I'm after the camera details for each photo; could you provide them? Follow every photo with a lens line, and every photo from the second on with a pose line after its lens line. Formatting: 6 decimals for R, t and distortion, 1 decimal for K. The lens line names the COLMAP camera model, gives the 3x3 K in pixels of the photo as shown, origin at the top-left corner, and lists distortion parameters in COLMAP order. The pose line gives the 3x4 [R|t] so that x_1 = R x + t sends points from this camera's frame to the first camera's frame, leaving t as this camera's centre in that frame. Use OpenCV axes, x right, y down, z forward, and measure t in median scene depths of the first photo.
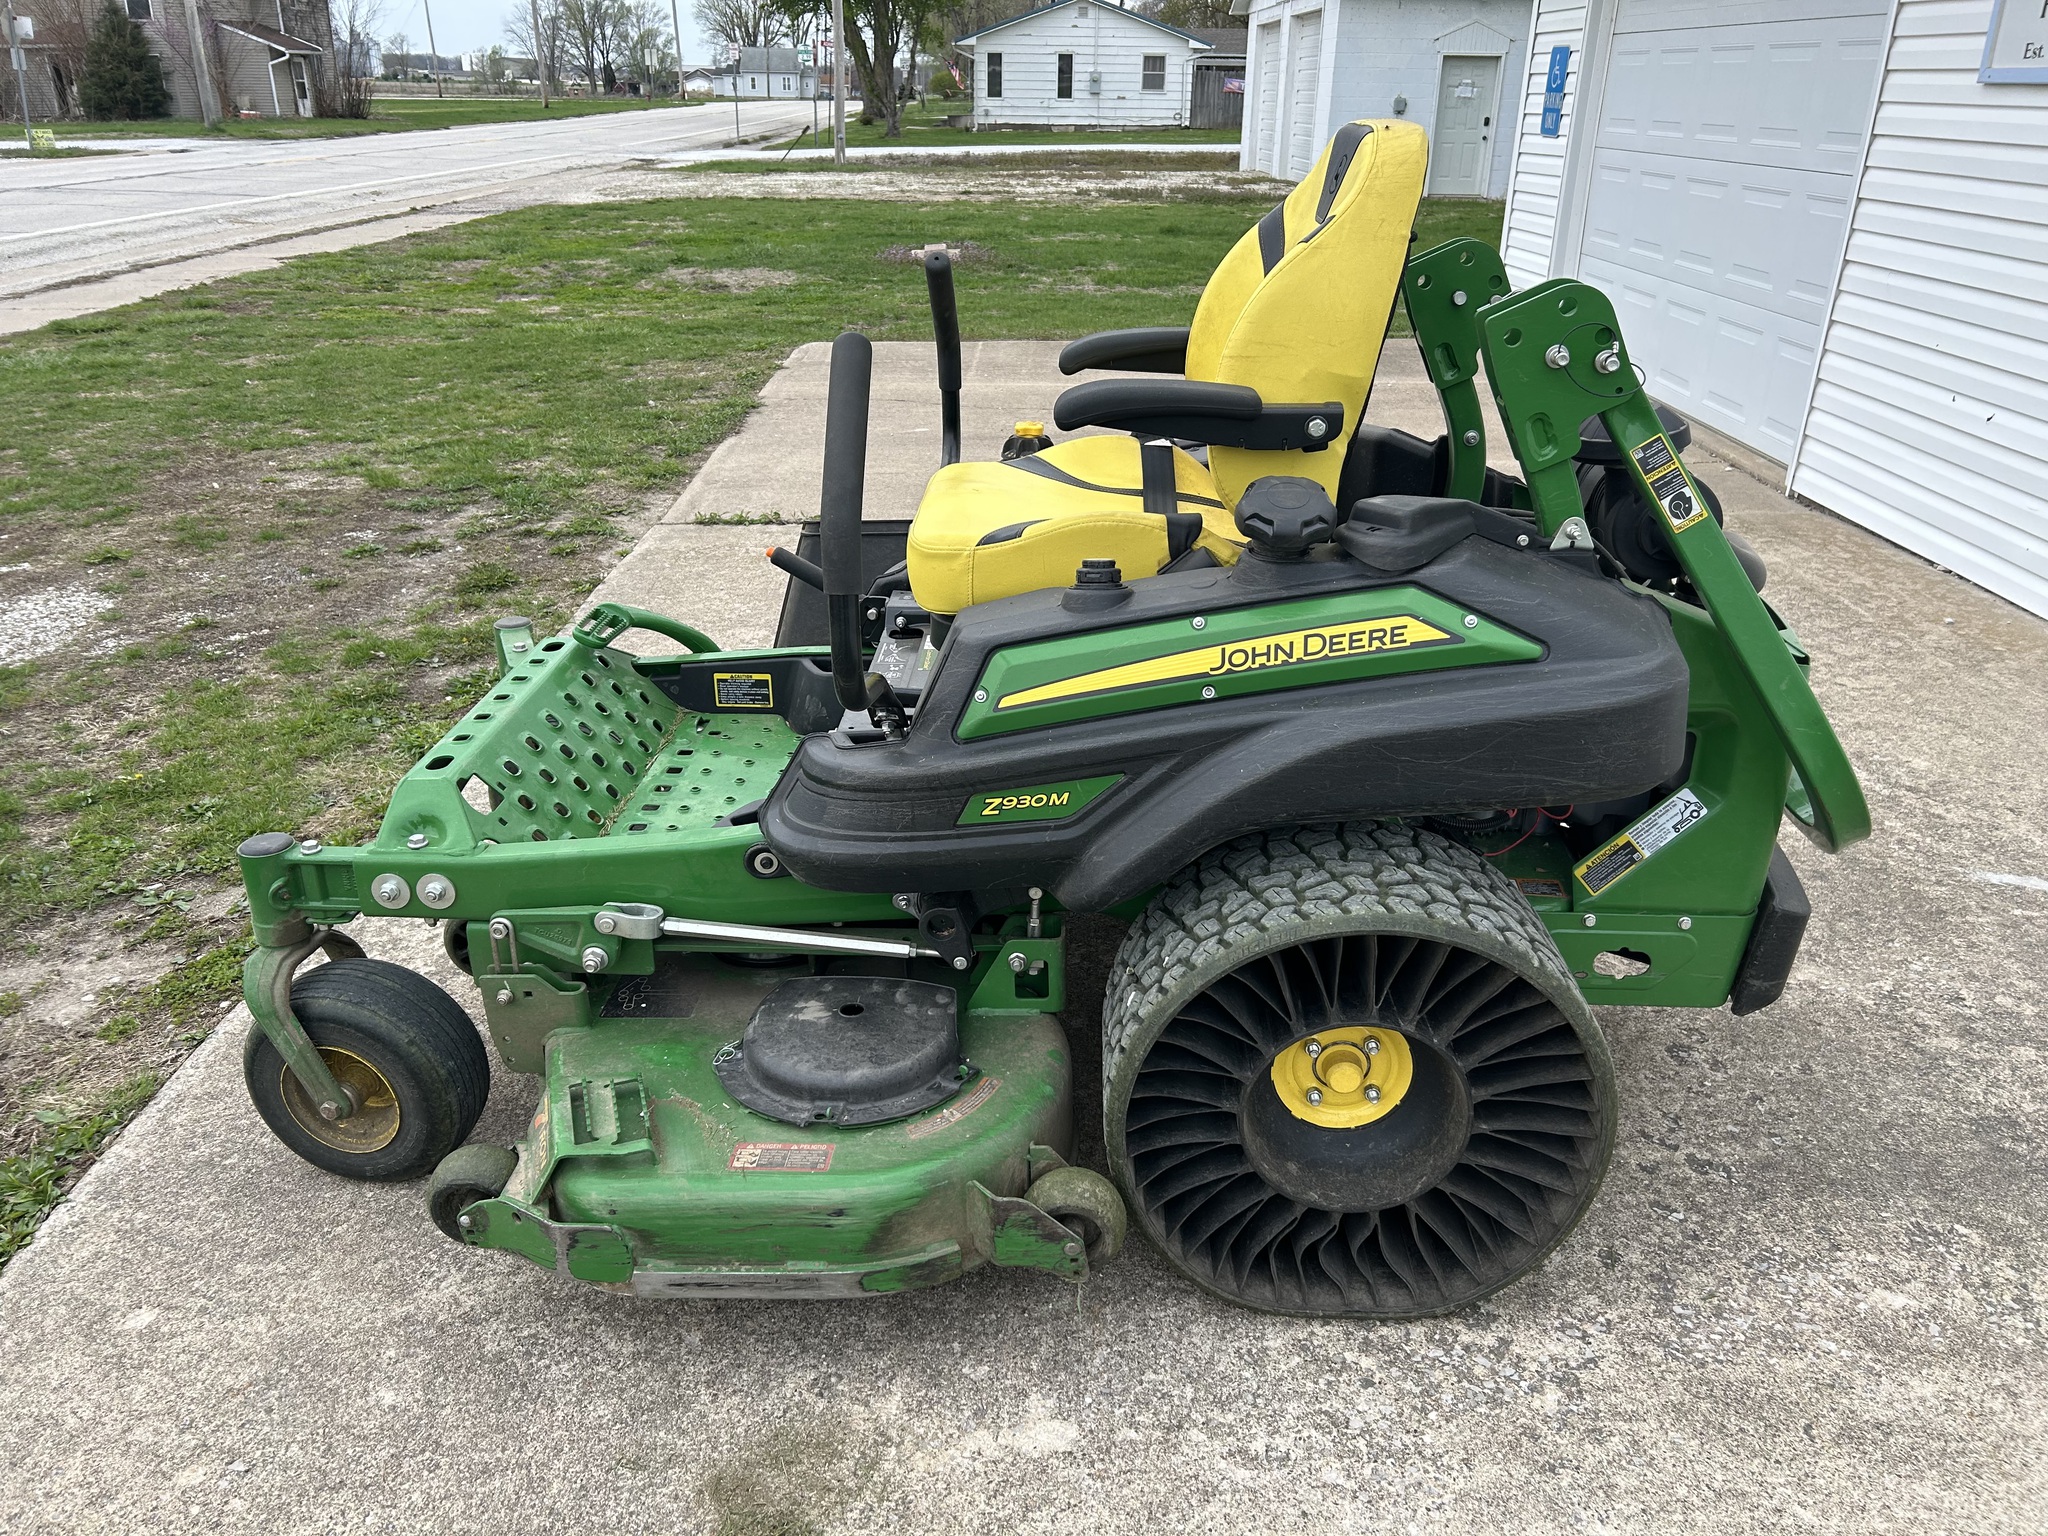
lens RADIAL K [[1547.2, 0, 1033.0], [0, 1547.2, 780.1], [0, 0, 1]] dist [0.055096, -0.059556]
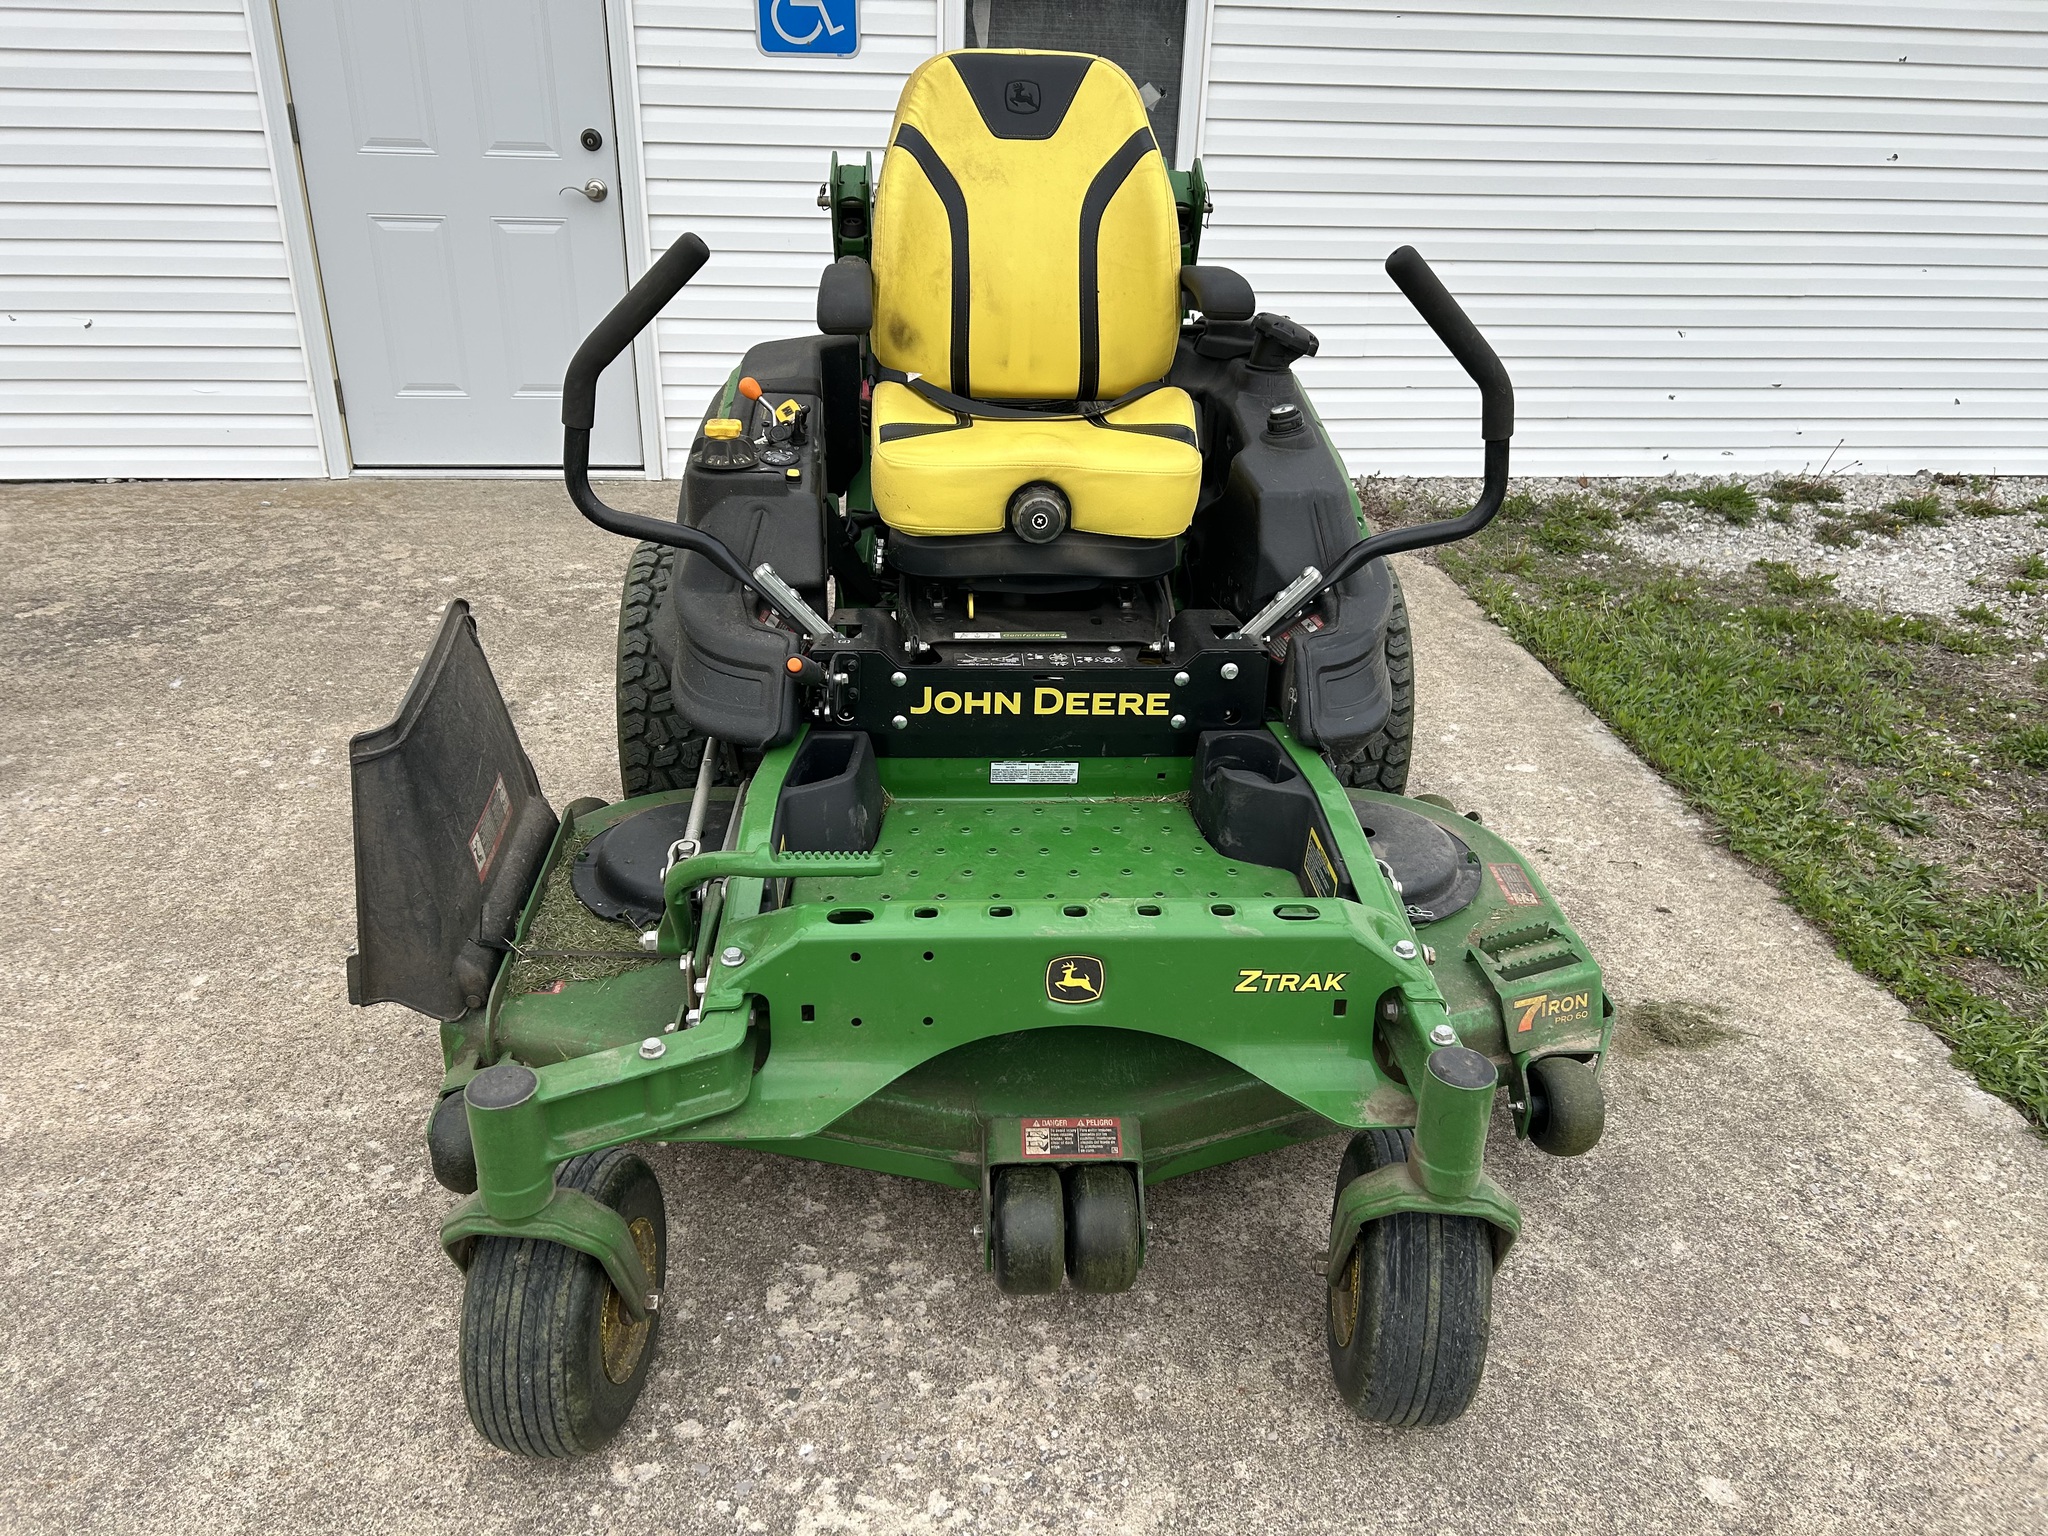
lens RADIAL K [[1547.2, 0, 1028.3], [0, 1547.2, 774.0], [0, 0, 1]] dist [0.055096, -0.059556]
pose [[-0.095484, -0.442075, 0.891881, -1.124259], [0.382197, 0.811020, 0.442913, -0.507147], [-0.919134, 0.383166, 0.091520, 1.110771]]
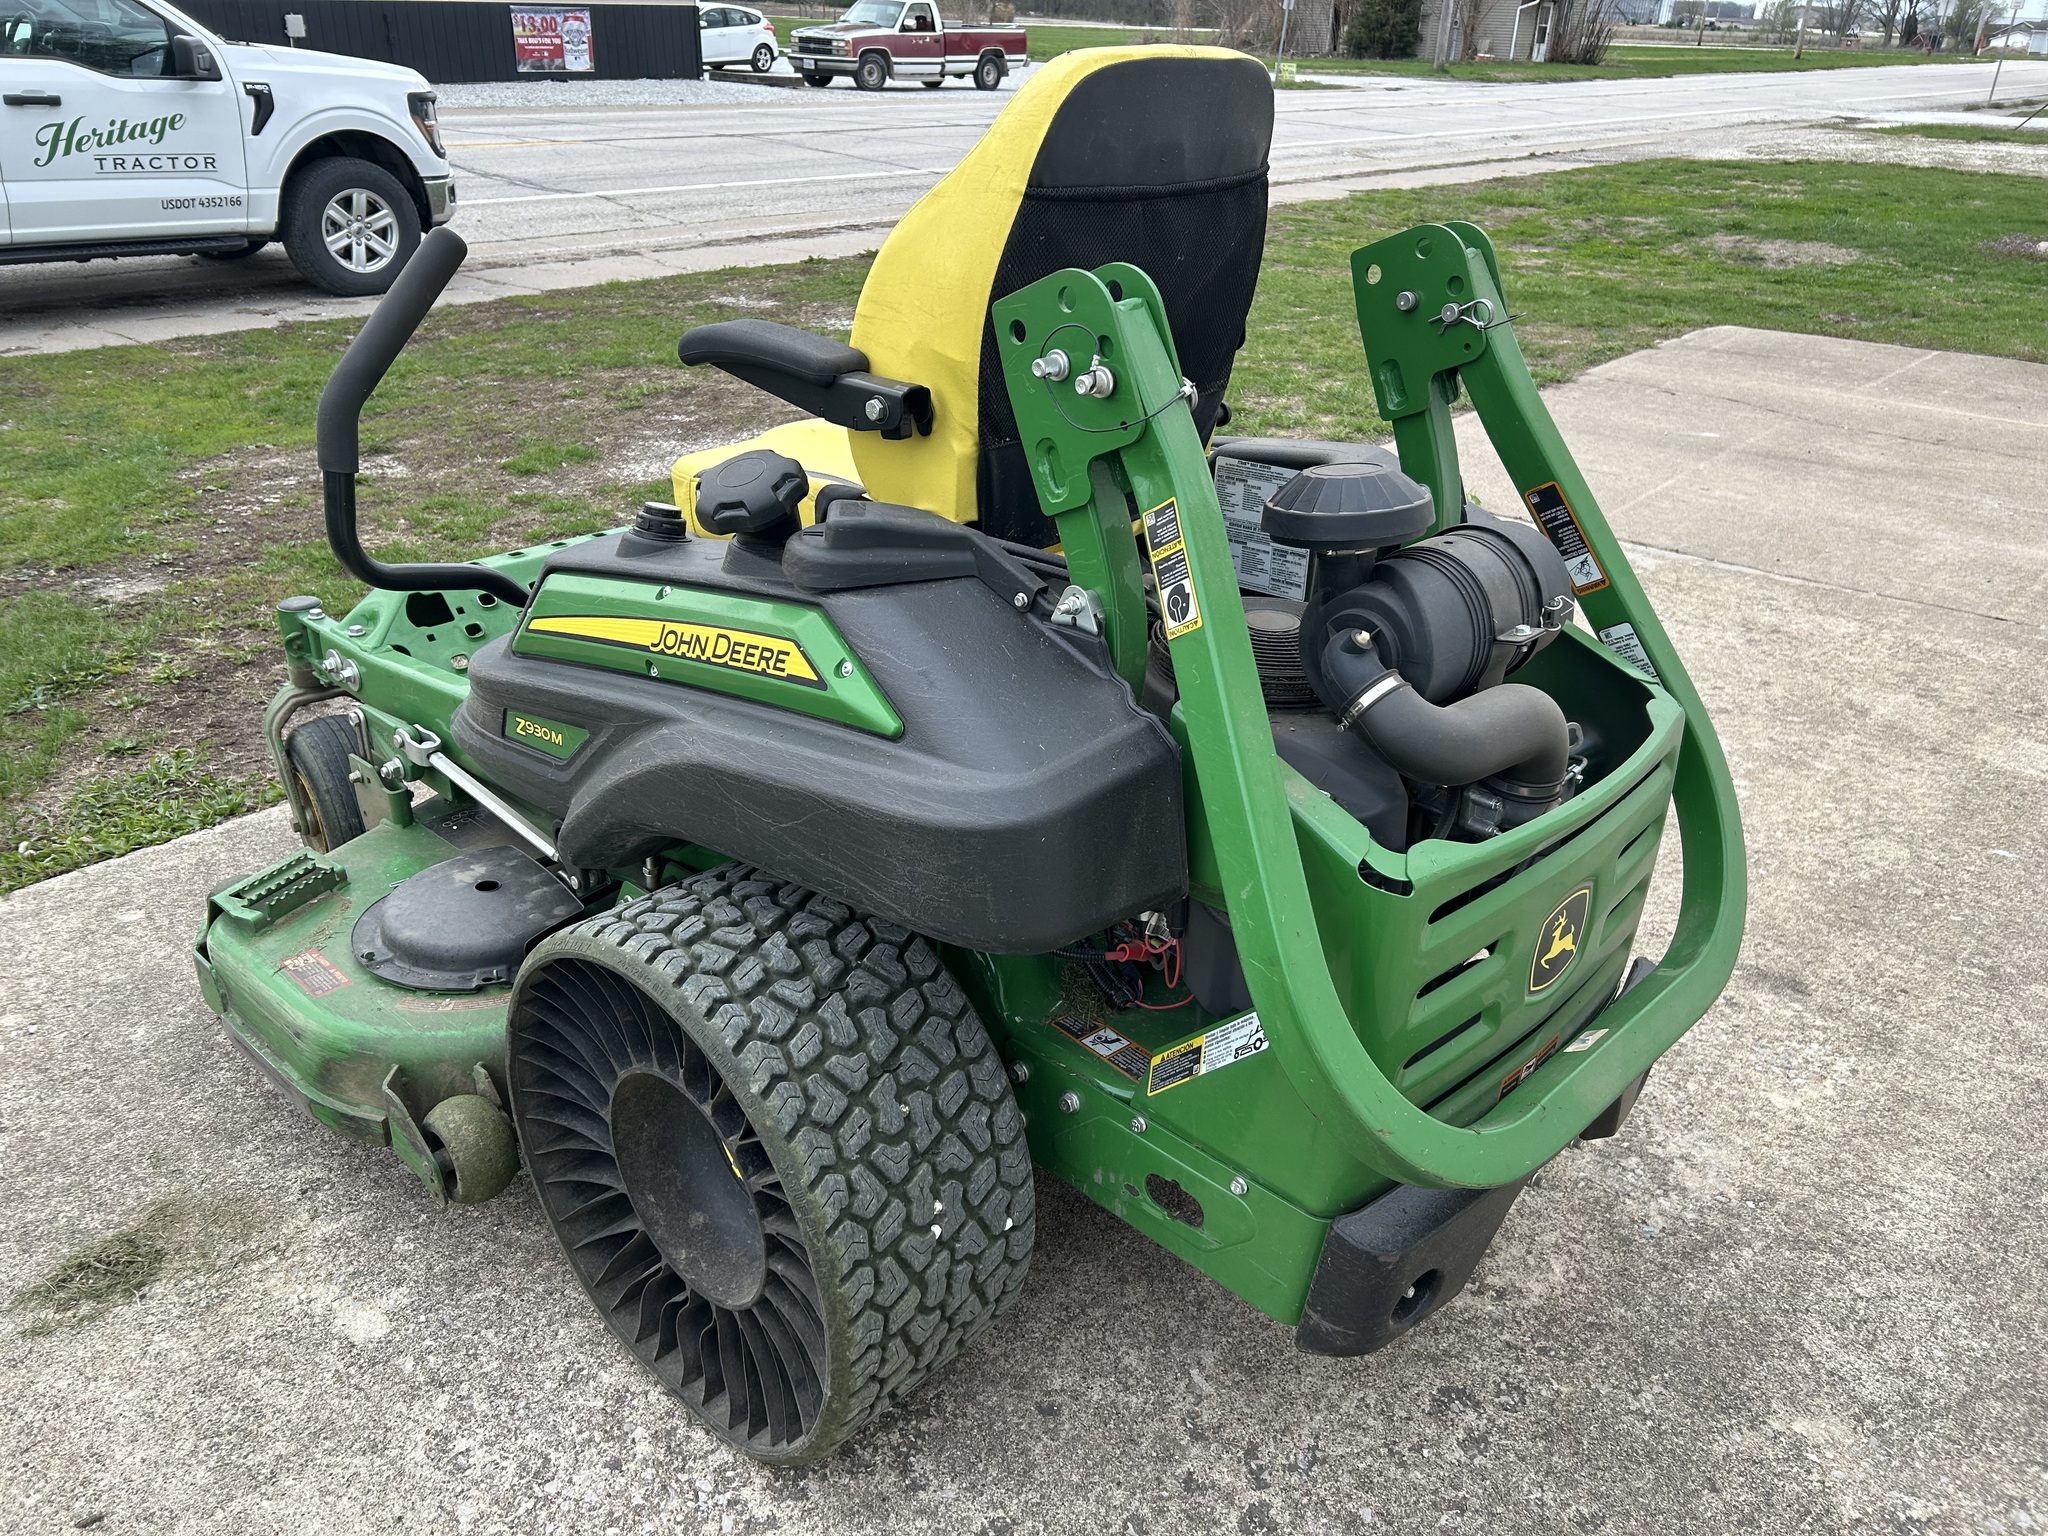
lens RADIAL K [[1547.2, 0, 1019.4], [0, 1547.2, 776.8], [0, 0, 1]] dist [0.055096, -0.059556]
pose [[0.748270, 0.305881, -0.588666, 0.746841], [-0.290701, 0.948810, 0.123500, -0.155097], [0.596309, 0.078714, 0.798886, 0.369354]]
